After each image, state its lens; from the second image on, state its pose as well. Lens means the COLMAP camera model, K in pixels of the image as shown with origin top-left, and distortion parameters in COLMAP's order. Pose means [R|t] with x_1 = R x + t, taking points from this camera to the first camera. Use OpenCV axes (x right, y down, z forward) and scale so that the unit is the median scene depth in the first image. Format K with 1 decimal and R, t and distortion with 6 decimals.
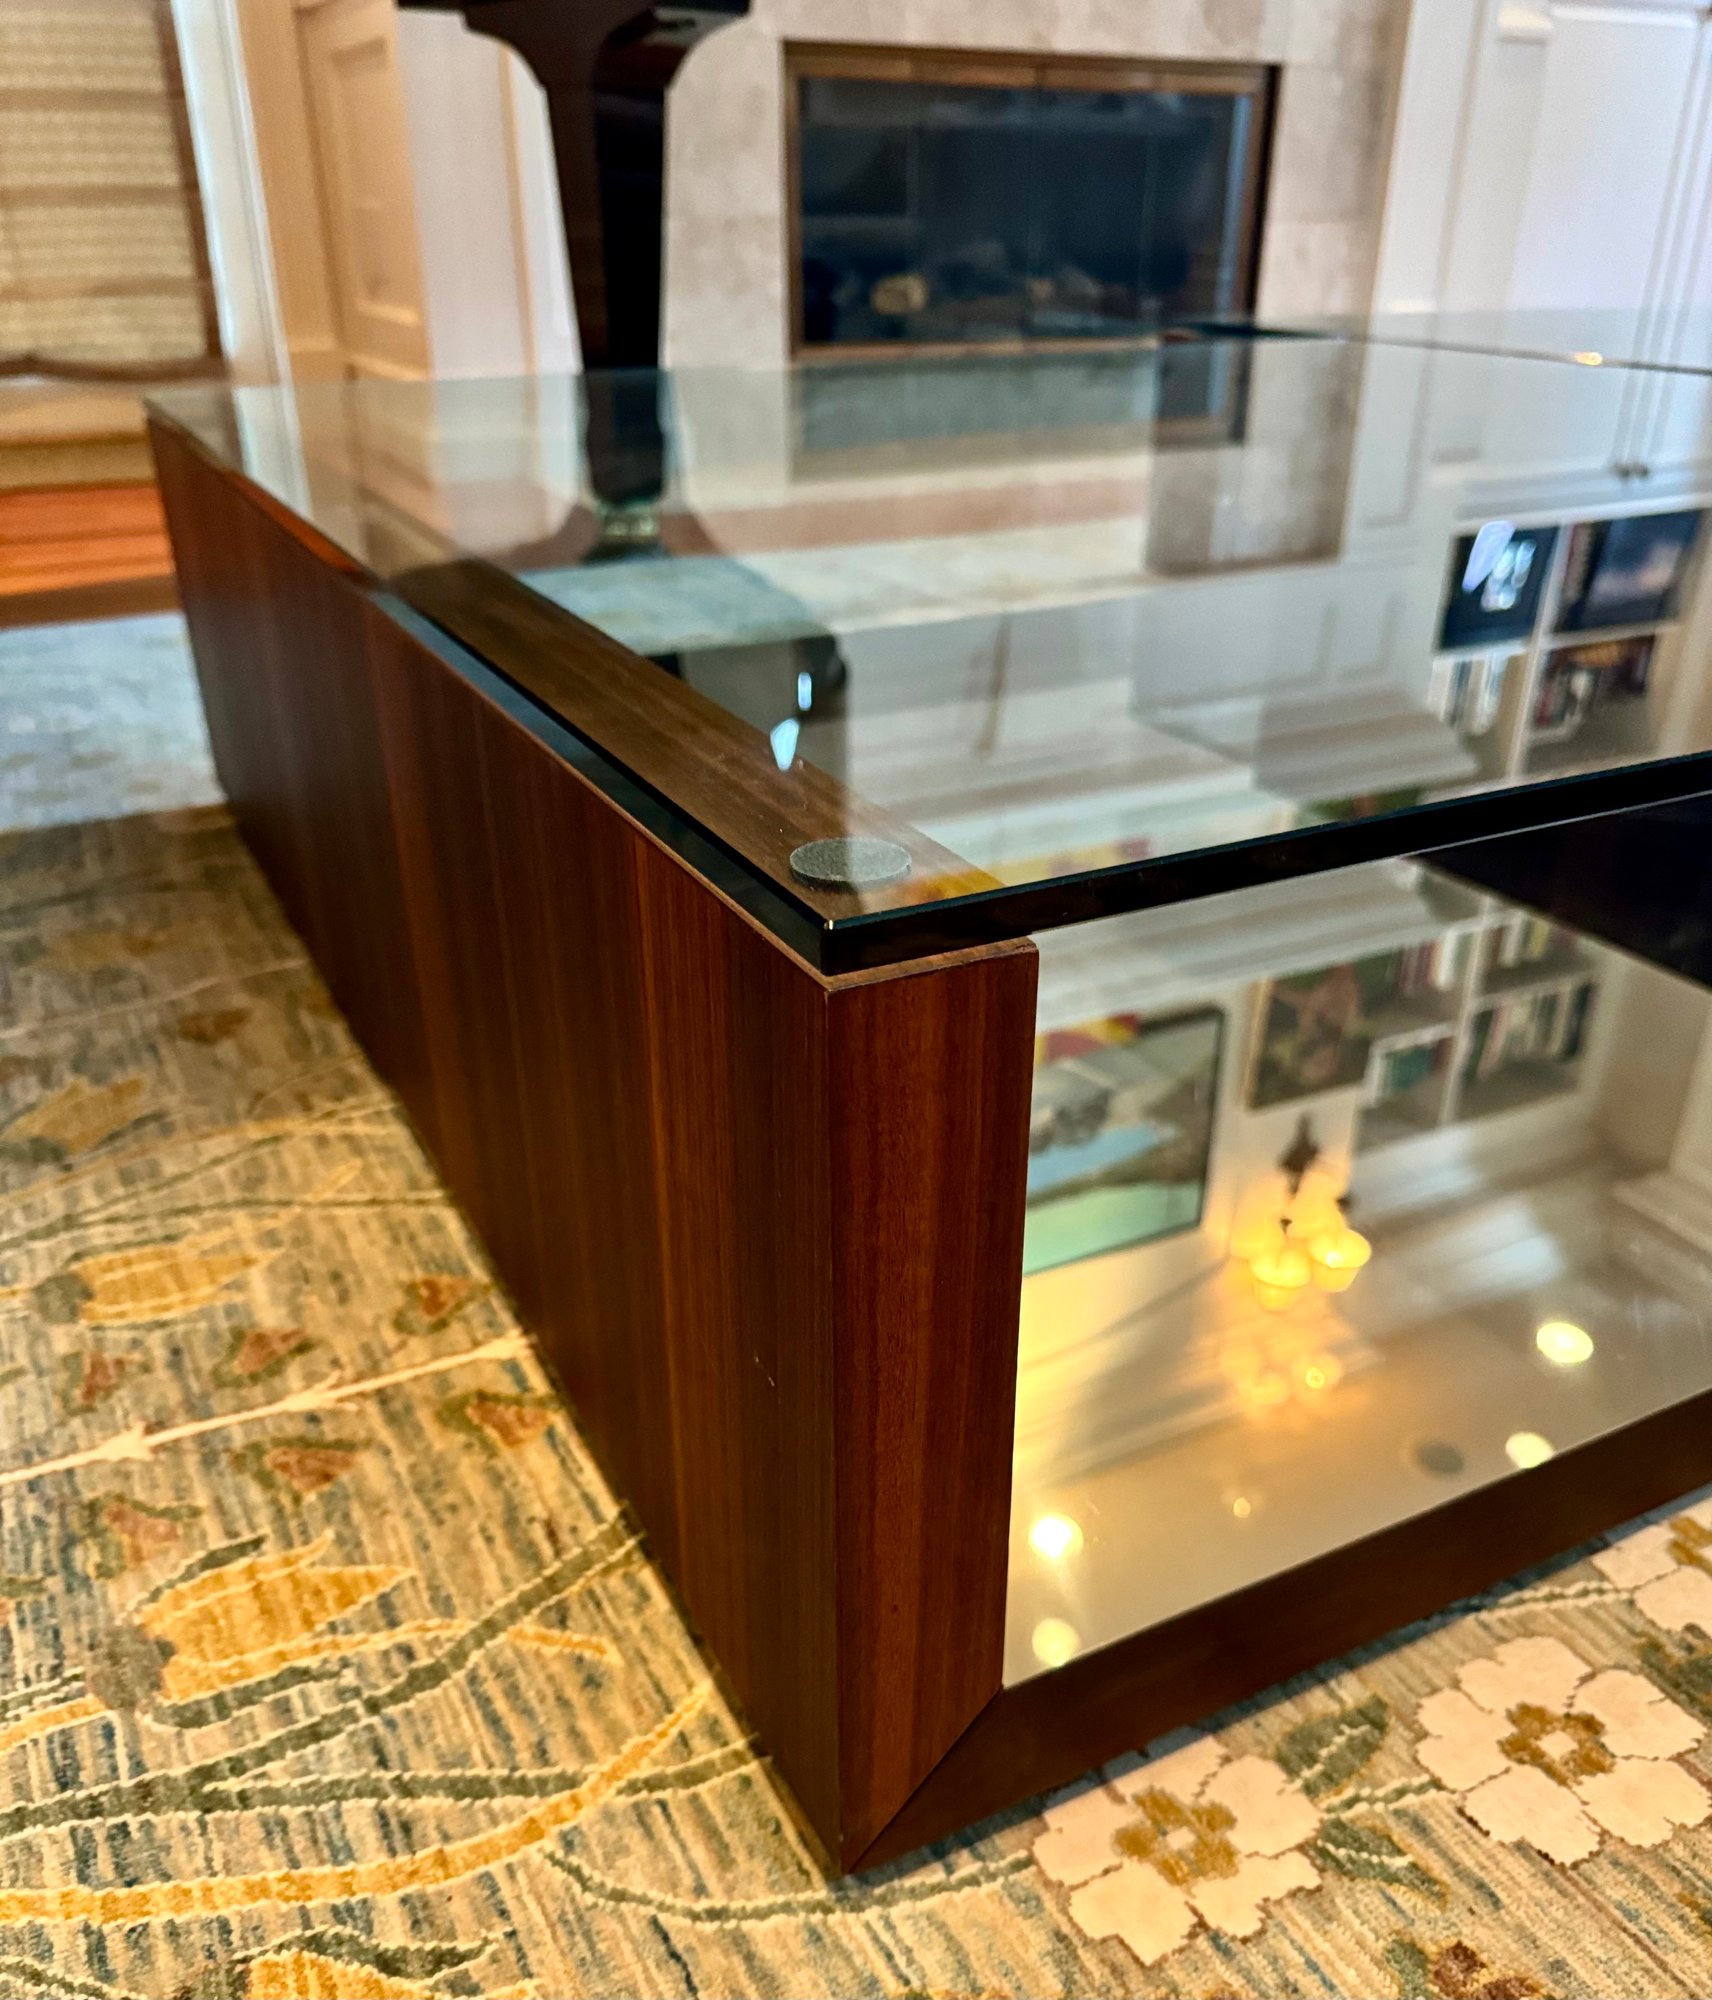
lens RADIAL K [[1684.4, 0, 868.8], [0, 1684.4, 1111.1], [0, 0, 1]] dist [0.016202, -0.047569]
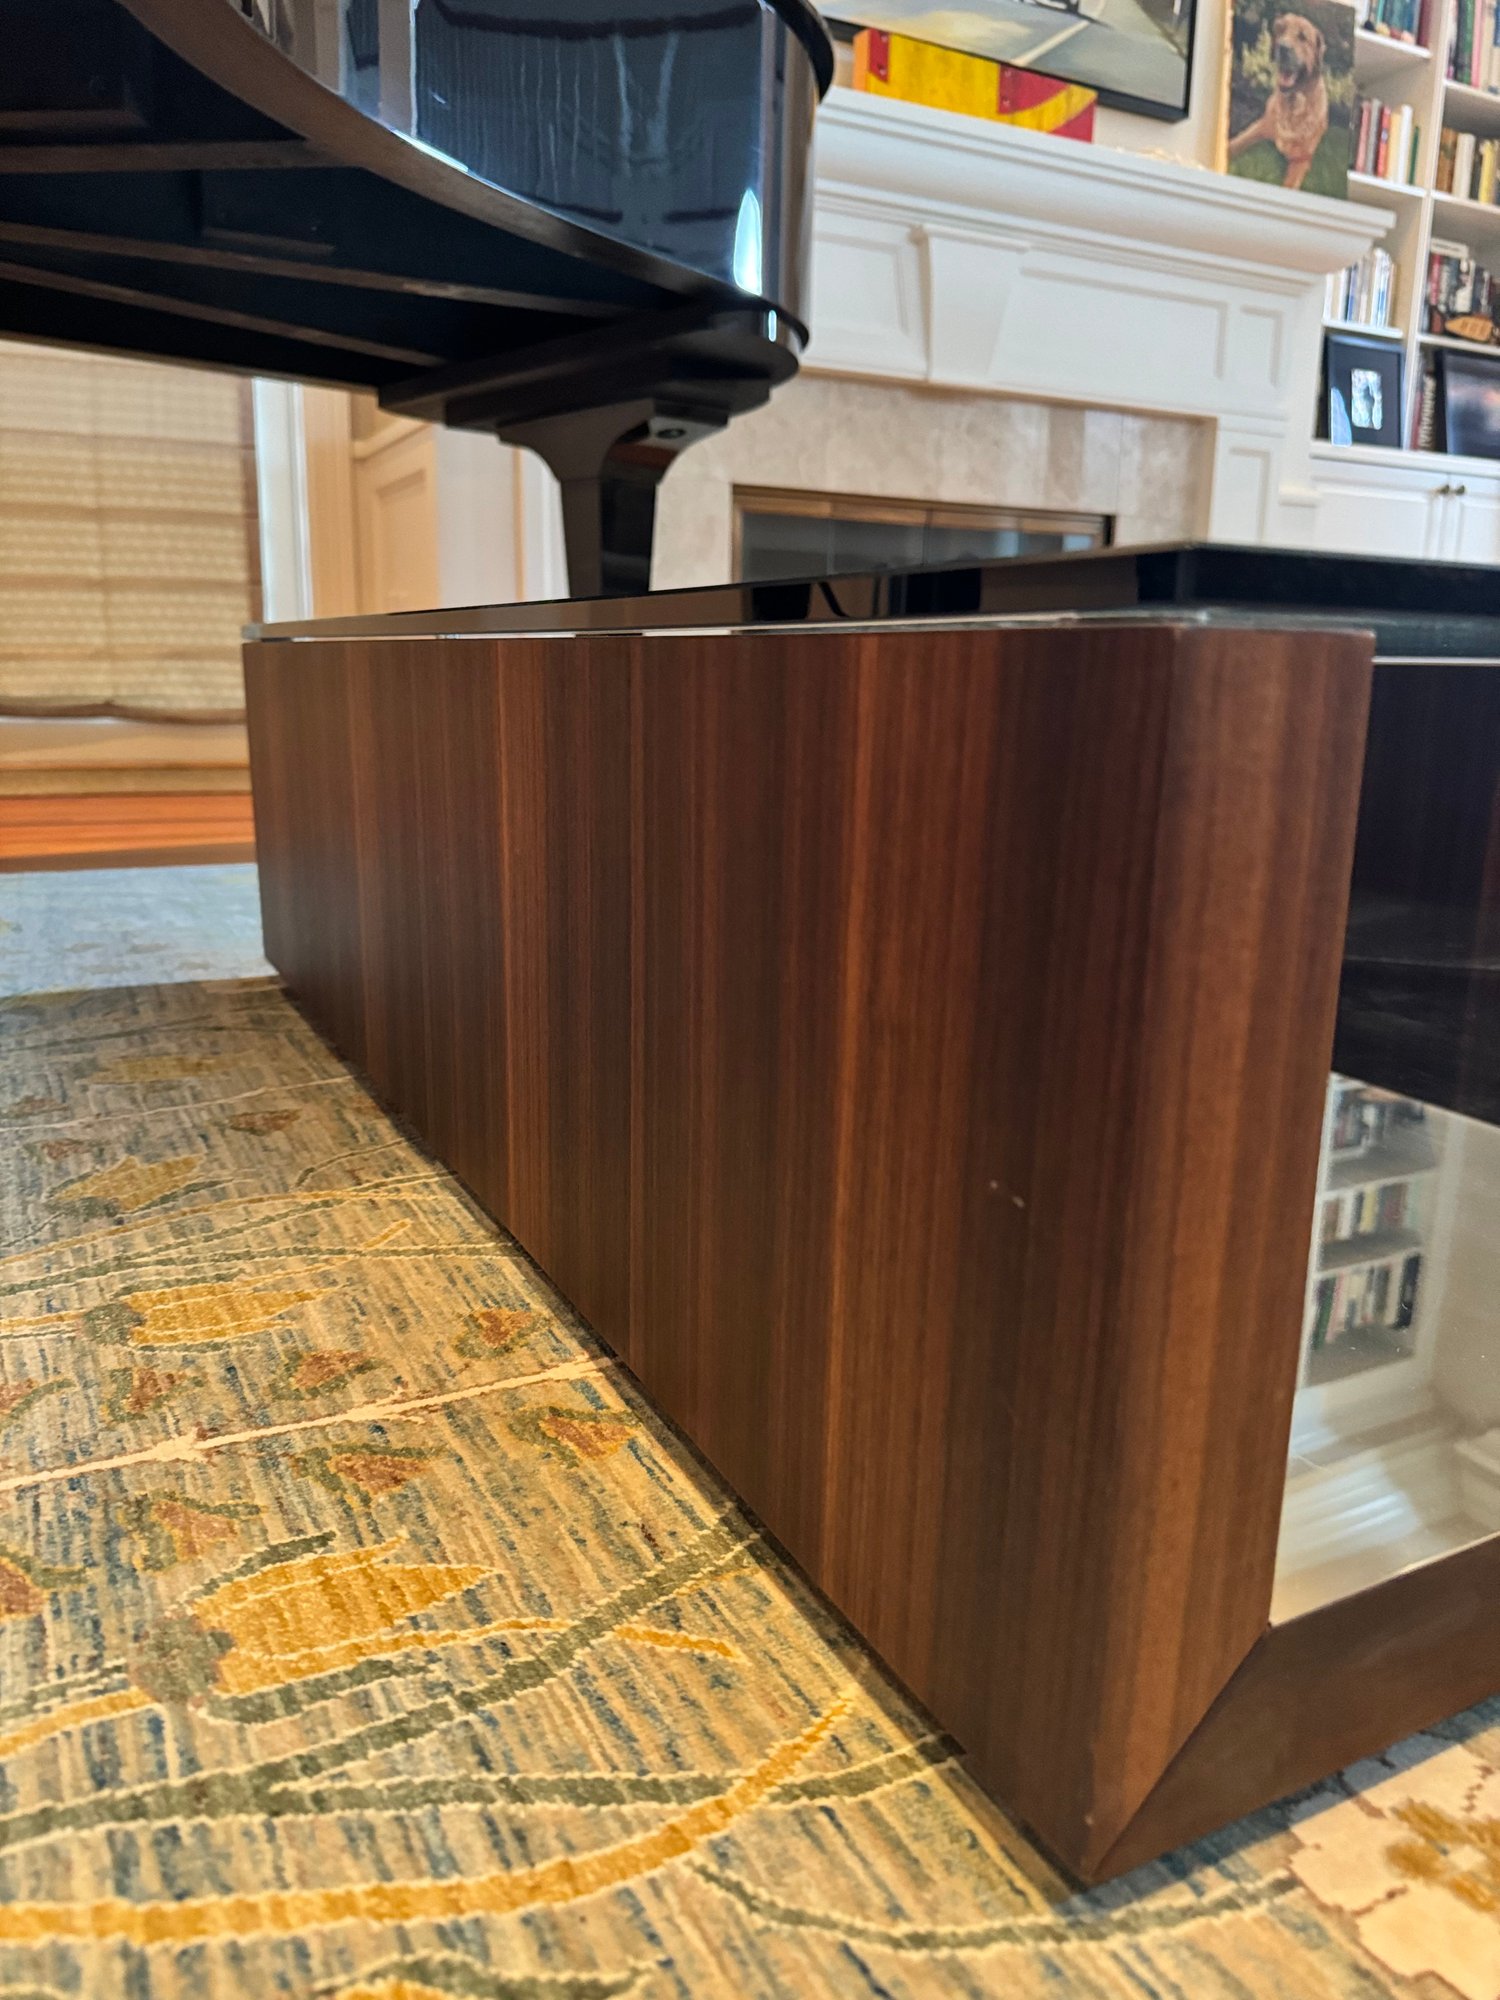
lens RADIAL K [[1448.5, 0, 767.9], [0, 1448.5, 983.5], [0, 0, 1]] dist [0.018731, -0.022696]
pose [[0.999732, 0.020999, 0.009765, -0.153097], [-0.017530, 0.961717, -0.273482, 0.196561], [-0.015134, 0.273237, 0.961828, 0.184299]]
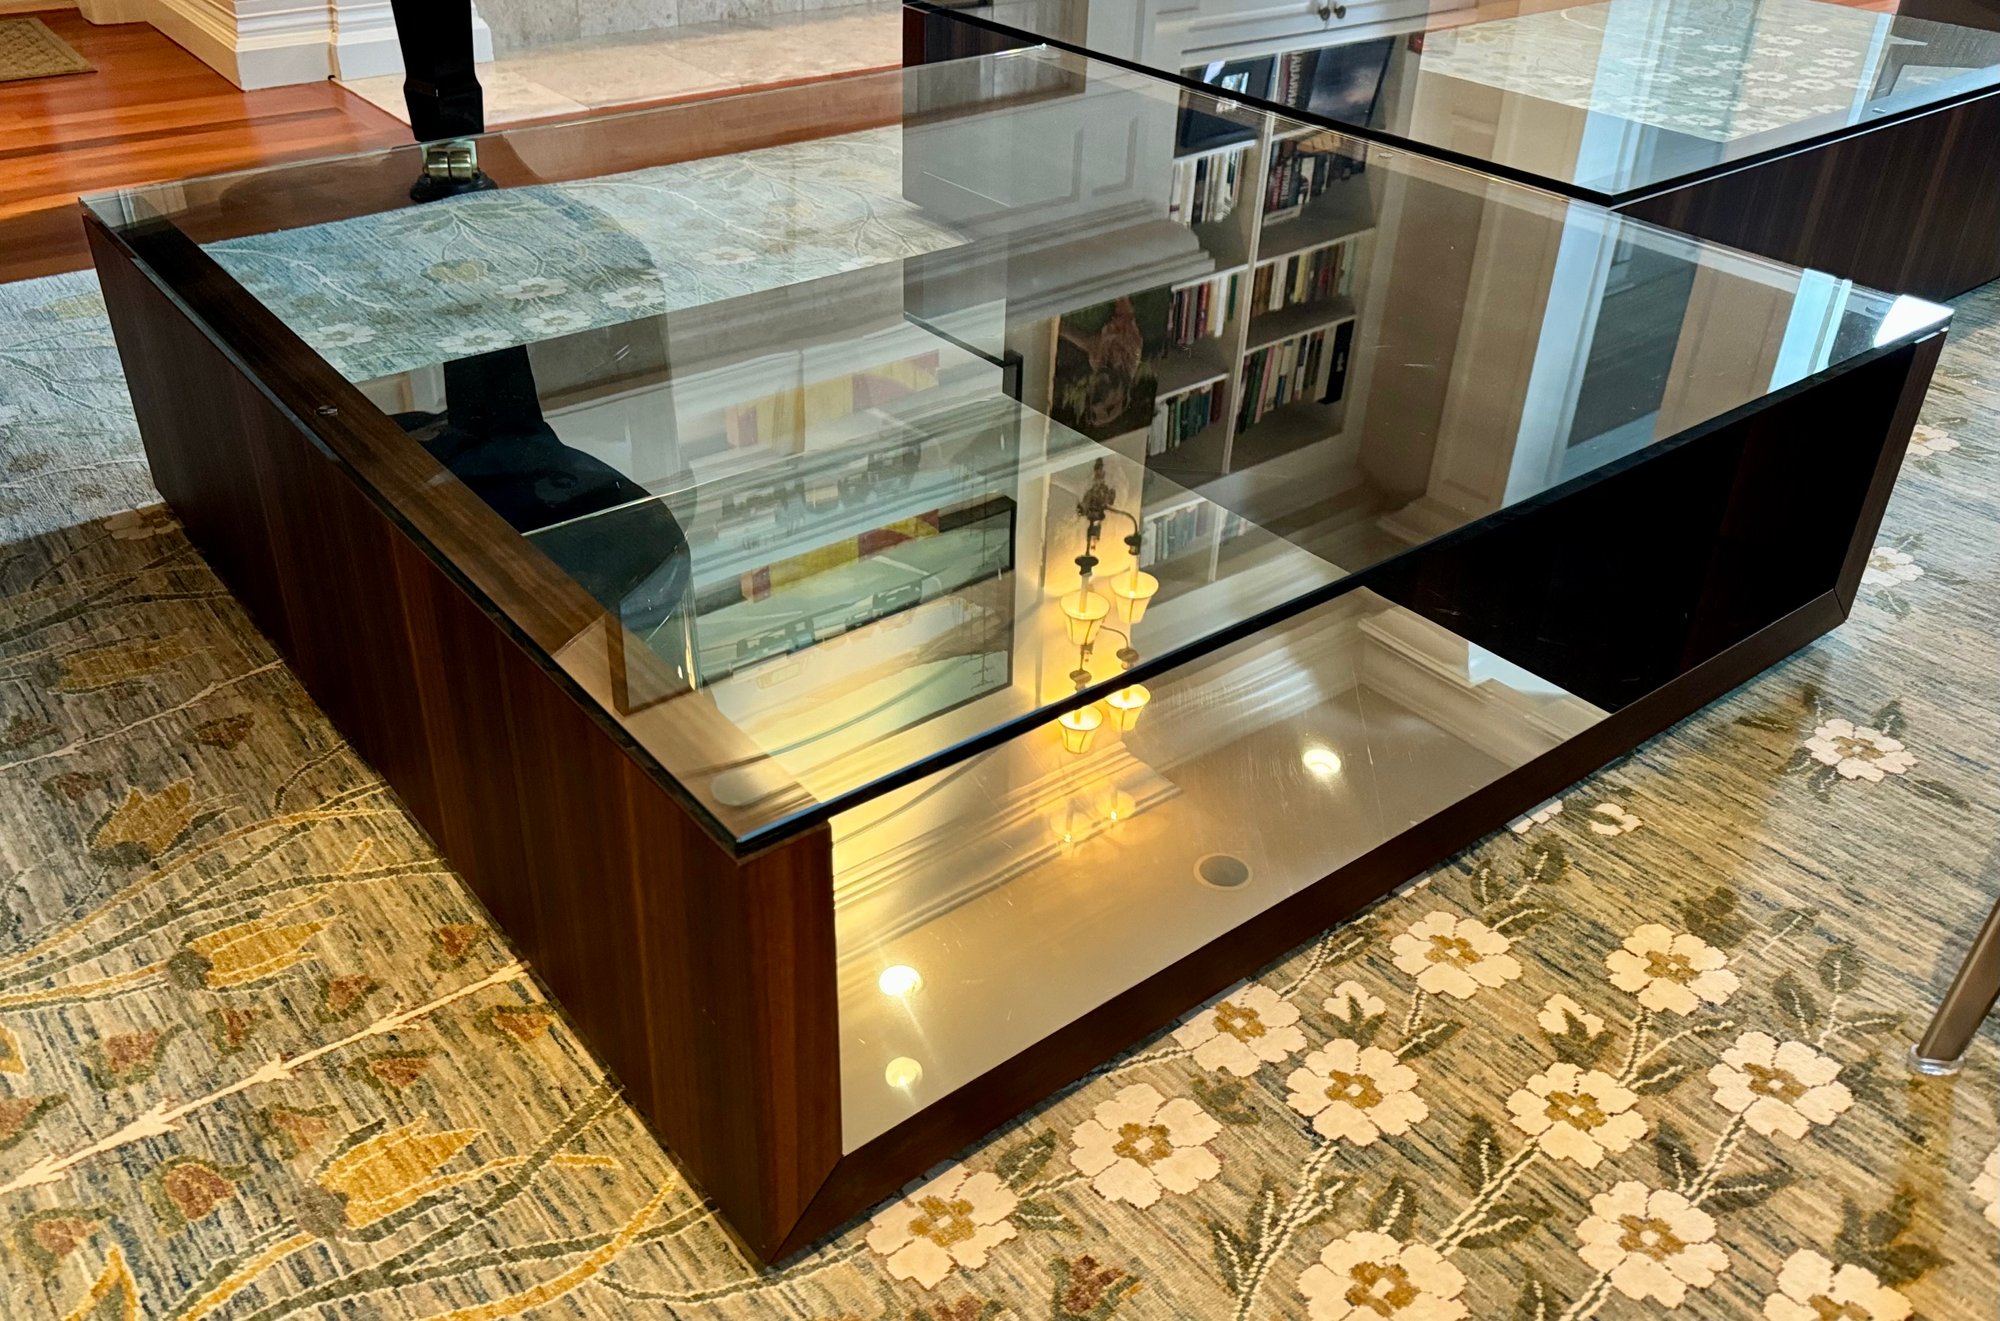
lens RADIAL K [[1652.1, 0, 951.5], [0, 1652.1, 632.2], [0, 0, 1]] dist [0.065853, -0.106567]
pose [[0.985133, -0.085961, 0.148741, -0.022457], [0.078416, 0.995354, 0.055873, -0.285559], [-0.152853, -0.043379, 0.987296, -0.704307]]
